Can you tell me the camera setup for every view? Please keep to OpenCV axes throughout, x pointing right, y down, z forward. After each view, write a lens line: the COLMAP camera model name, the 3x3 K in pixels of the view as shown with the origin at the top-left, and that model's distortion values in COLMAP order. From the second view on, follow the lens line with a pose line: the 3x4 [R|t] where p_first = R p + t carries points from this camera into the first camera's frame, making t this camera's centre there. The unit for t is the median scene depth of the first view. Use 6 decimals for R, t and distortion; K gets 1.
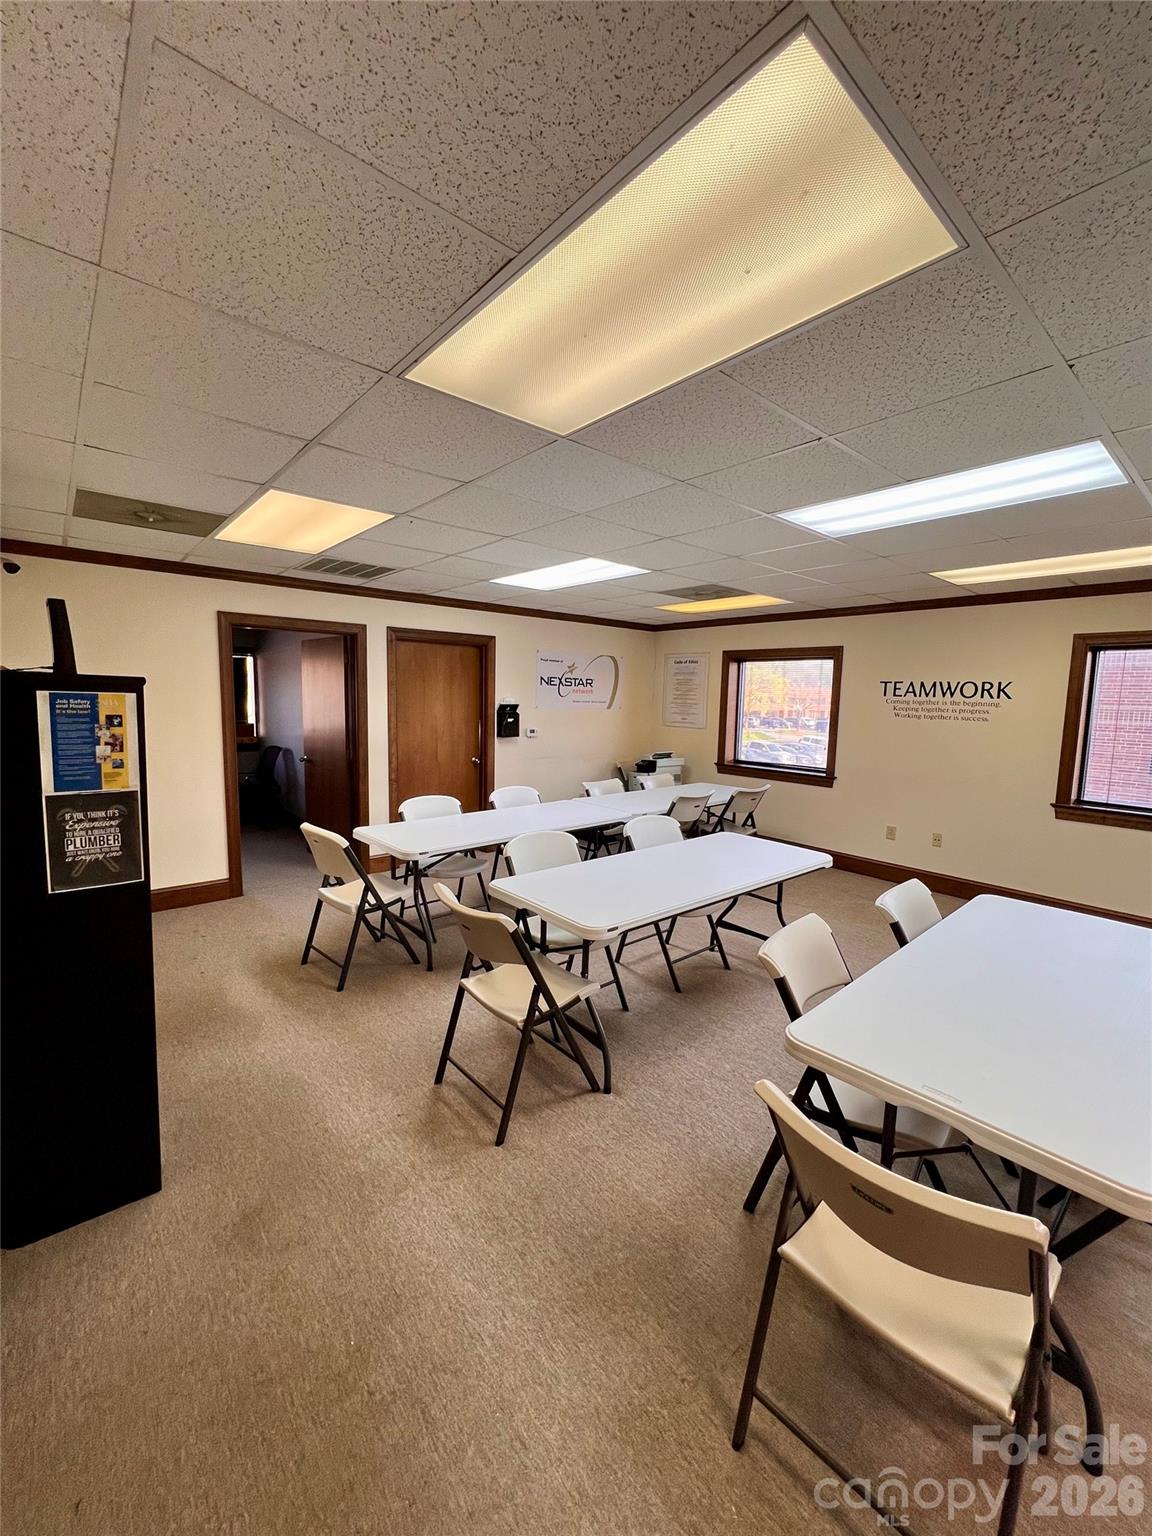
lens RADIAL K [[616.1, 0, 569.6], [0, 616.1, 762.2], [0, 0, 1]] dist [-0.000153, 0.000665]
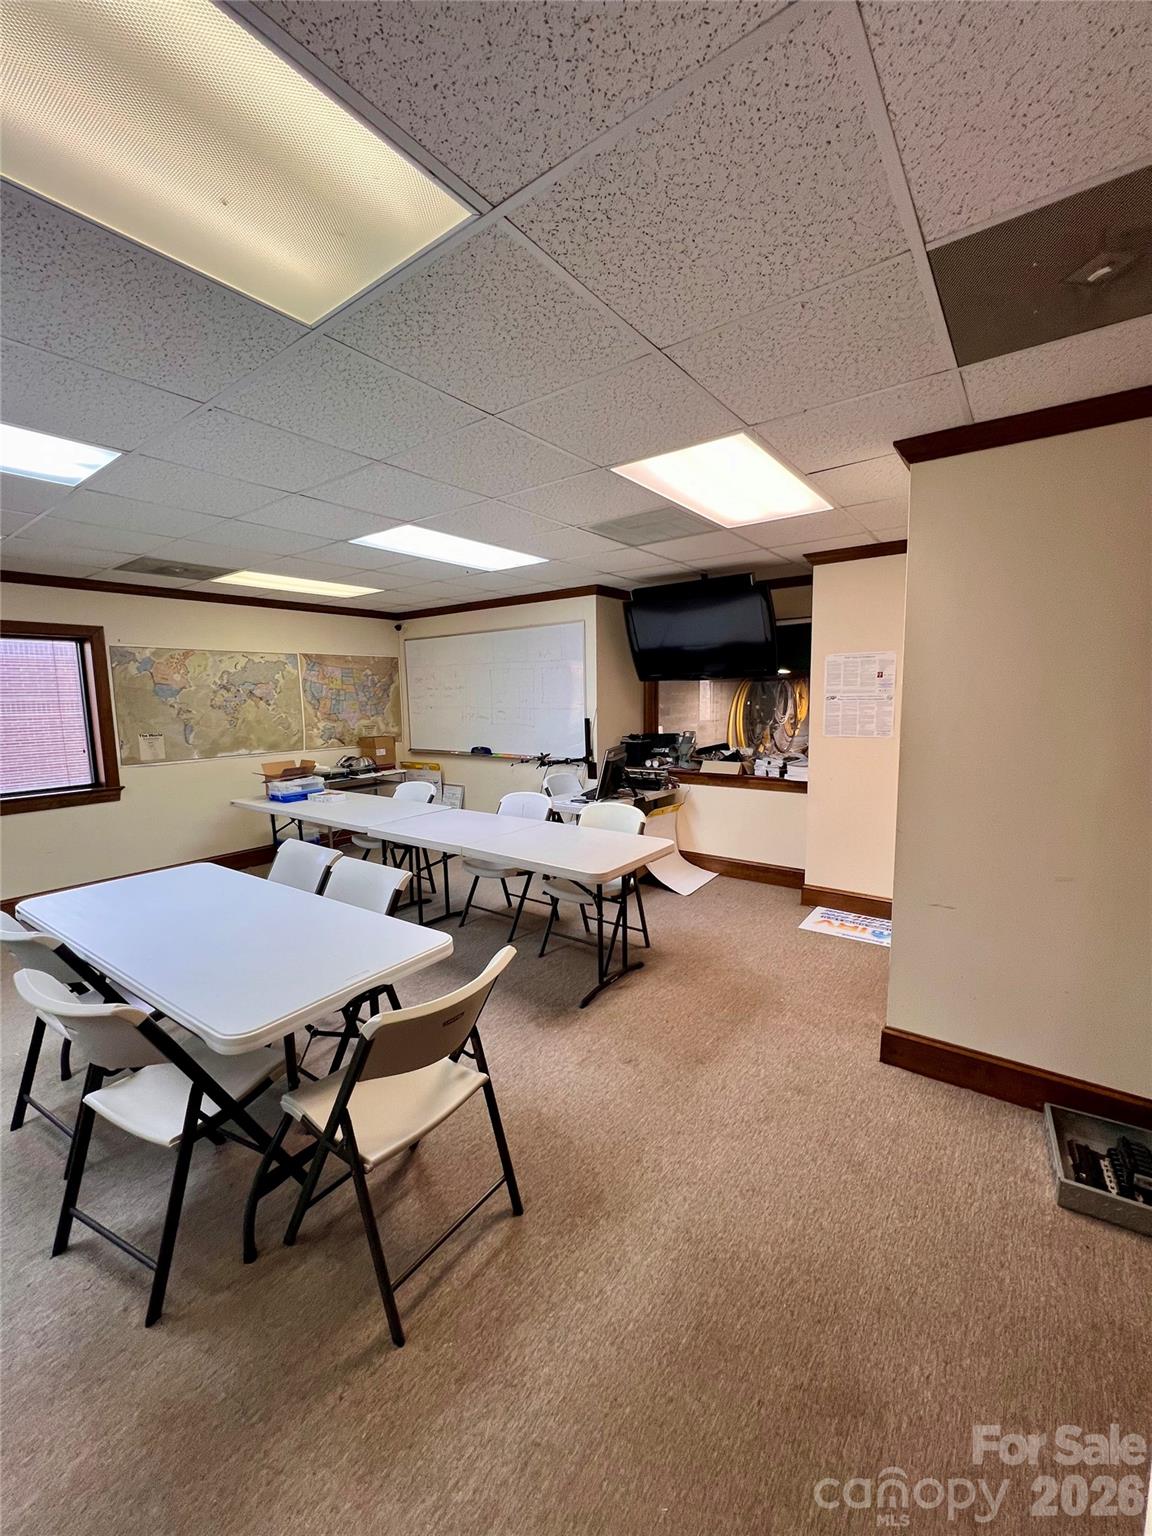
lens RADIAL K [[616.1, 0, 574.1], [0, 616.1, 768.7], [0, 0, 1]] dist [-0.000153, 0.000665]
pose [[-0.212541, -0.139621, 0.967126, -0.810456], [0.118442, 0.978761, 0.167330, -0.087356], [-0.969947, 0.150112, -0.191490, 0.810278]]
